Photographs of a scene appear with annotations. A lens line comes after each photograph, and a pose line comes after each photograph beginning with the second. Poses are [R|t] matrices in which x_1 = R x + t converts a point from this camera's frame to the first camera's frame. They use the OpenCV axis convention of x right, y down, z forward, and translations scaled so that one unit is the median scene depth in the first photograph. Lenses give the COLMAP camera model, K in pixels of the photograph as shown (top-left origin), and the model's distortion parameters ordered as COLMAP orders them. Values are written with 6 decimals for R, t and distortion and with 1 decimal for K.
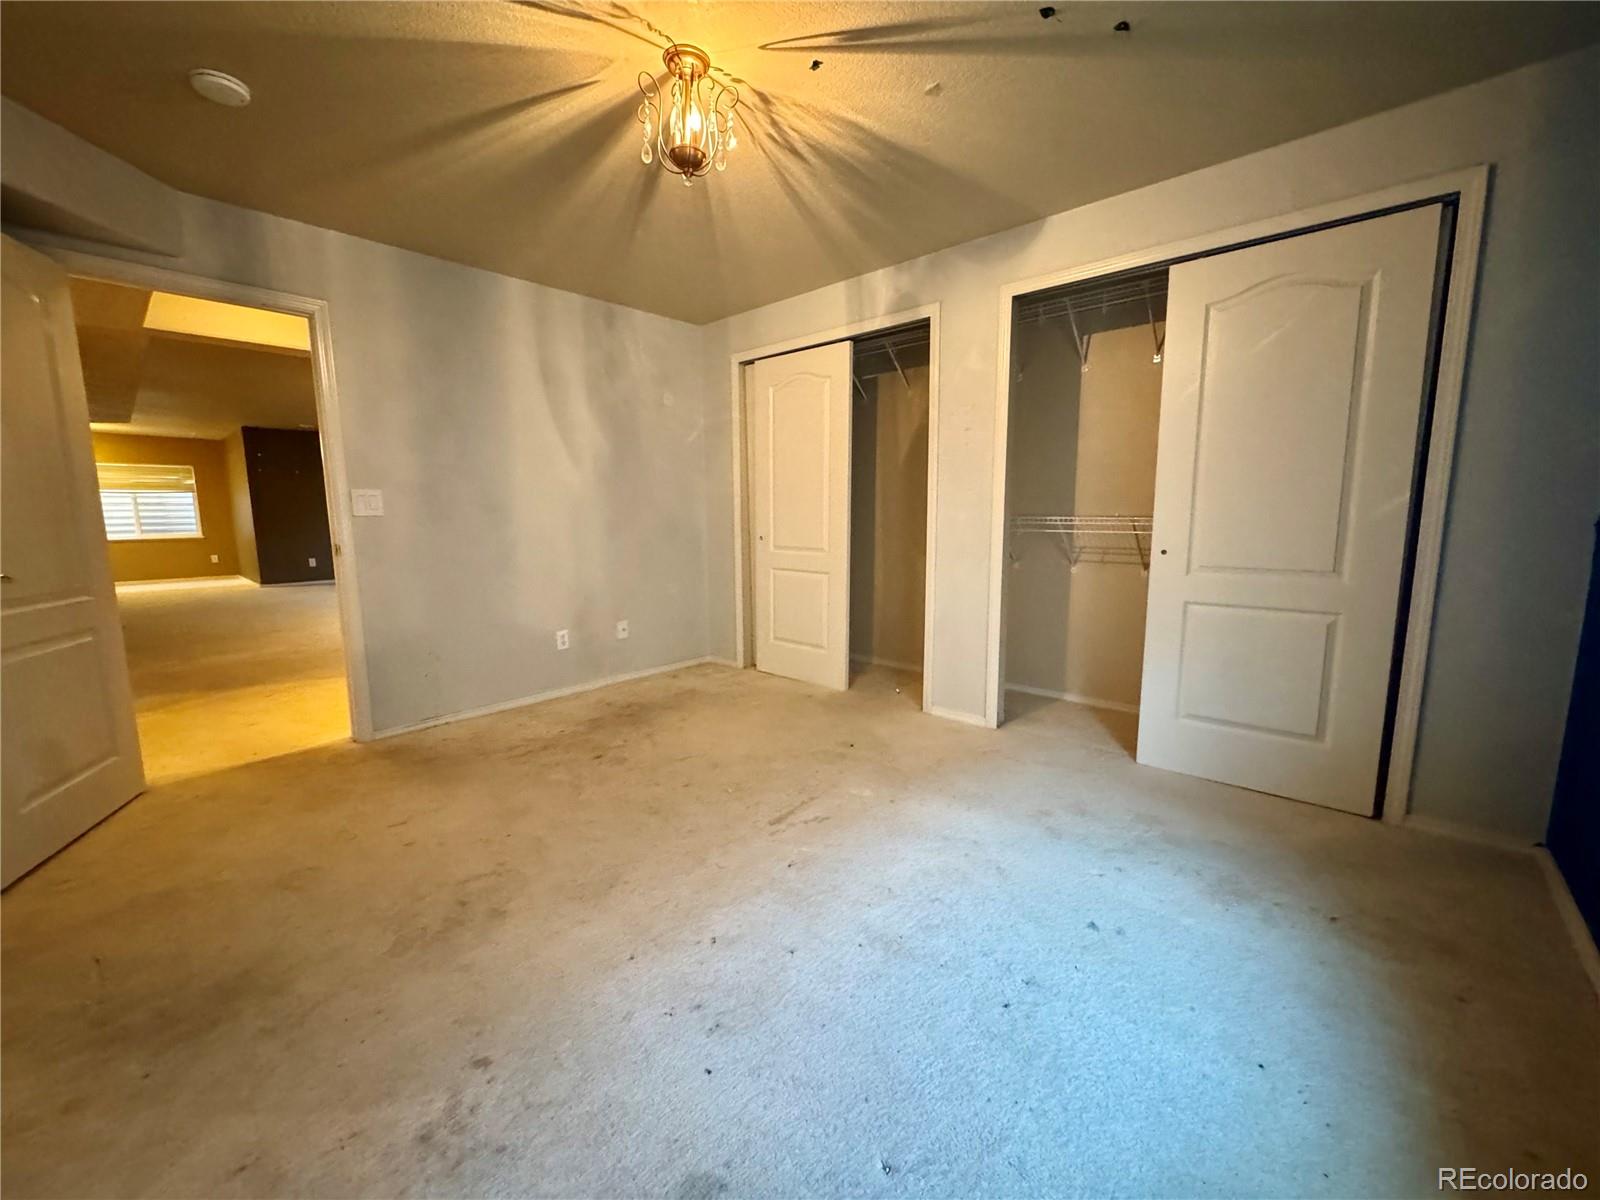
lens RADIAL K [[644.1, 0, 807.5], [0, 644.1, 601.9], [0, 0, 1]] dist [-0.013557, -0.000190]
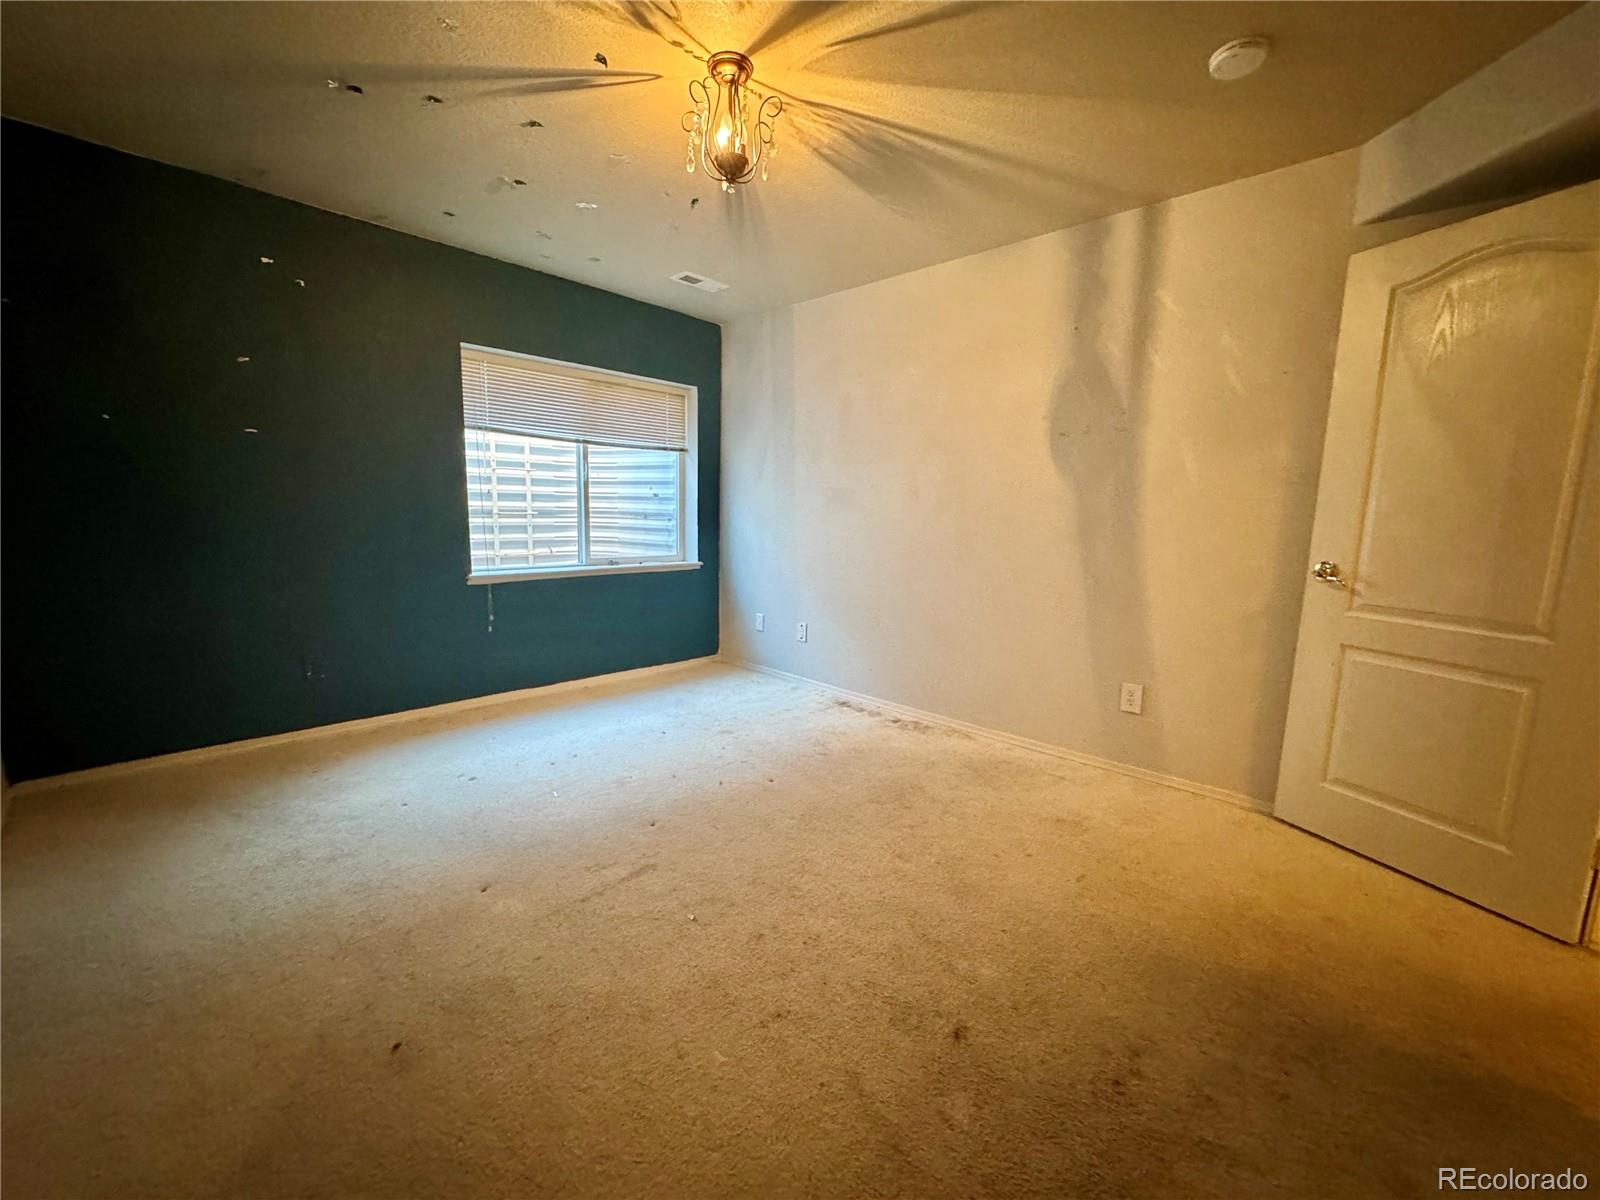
lens RADIAL K [[635.9, 0, 800.1], [0, 635.9, 598.8], [0, 0, 1]] dist [-0.002825, 0.000020]
pose [[-0.999679, -0.020560, 0.014809, -0.233351], [-0.015760, 0.962178, 0.271966, -0.220491], [-0.019841, 0.271646, -0.962193, 1.542446]]
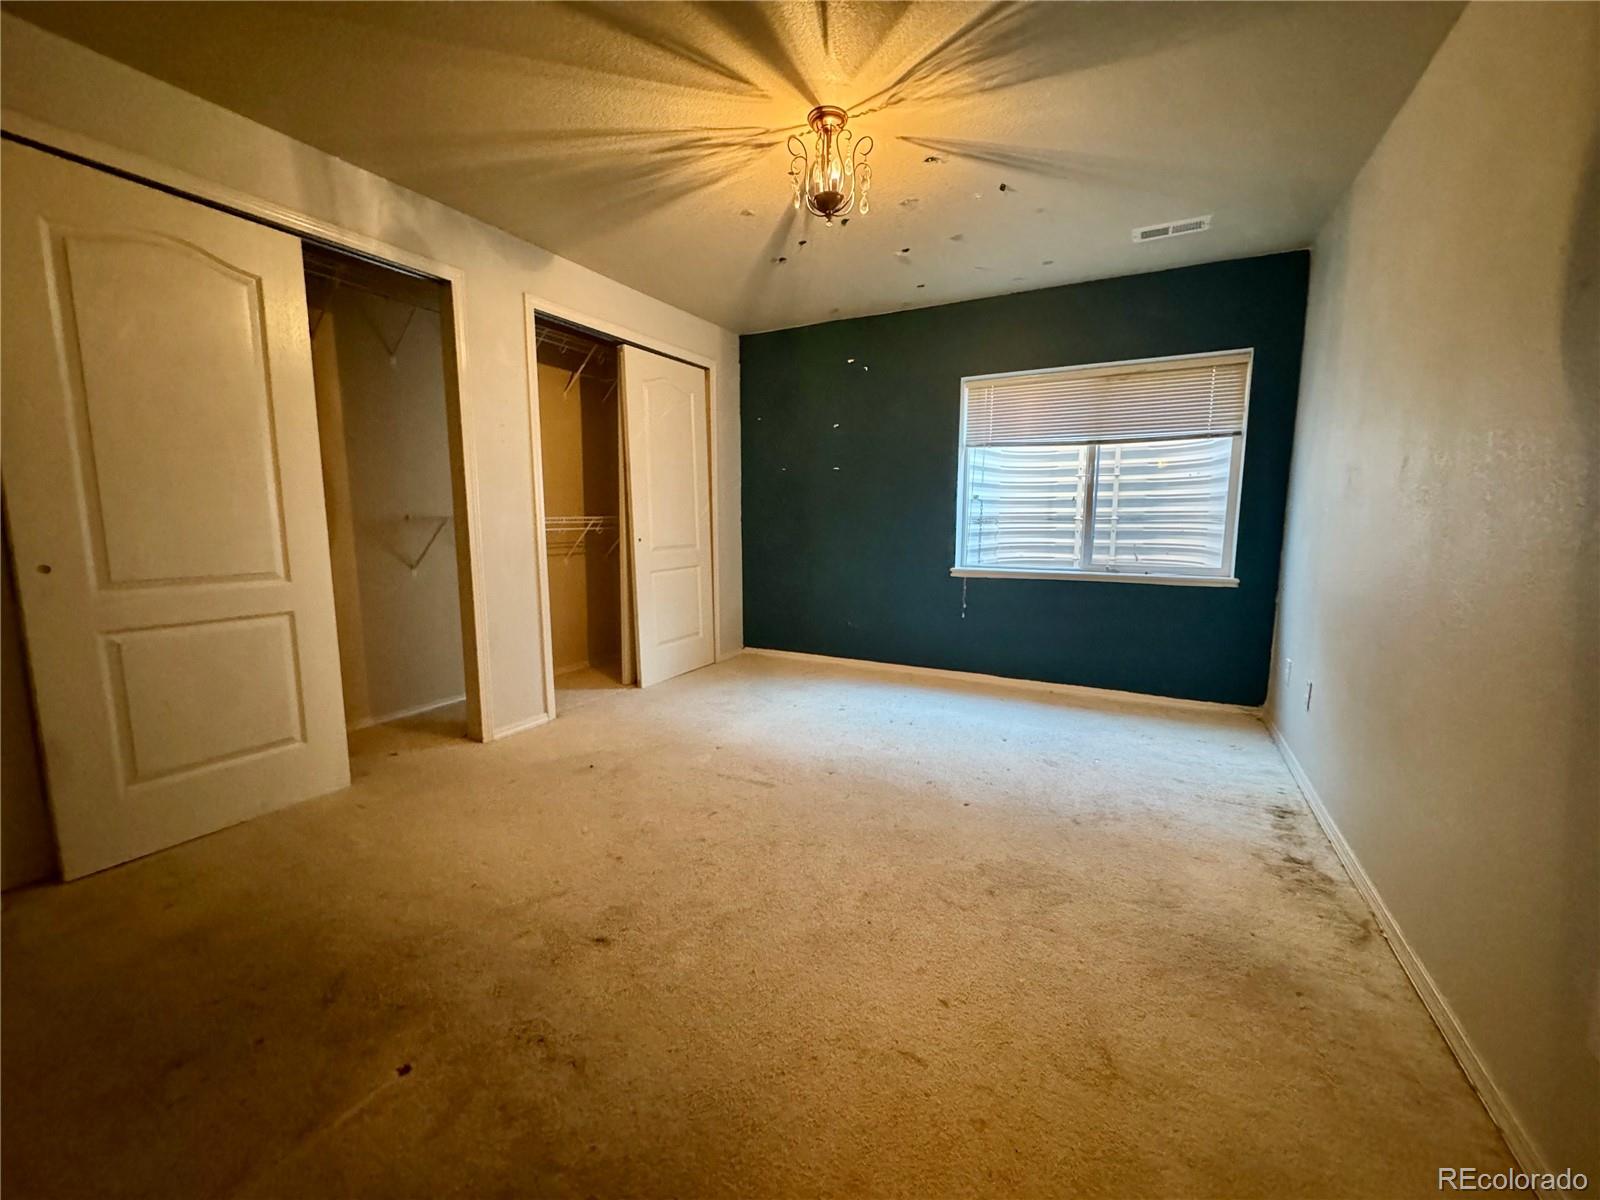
lens RADIAL K [[635.9, 0, 800.1], [0, 635.9, 598.8], [0, 0, 1]] dist [-0.002825, 0.000020]
pose [[-0.249642, -0.122100, 0.960609, -0.977217], [0.134855, 0.977968, 0.159353, -0.131329], [-0.958902, 0.169324, -0.227676, 1.024114]]
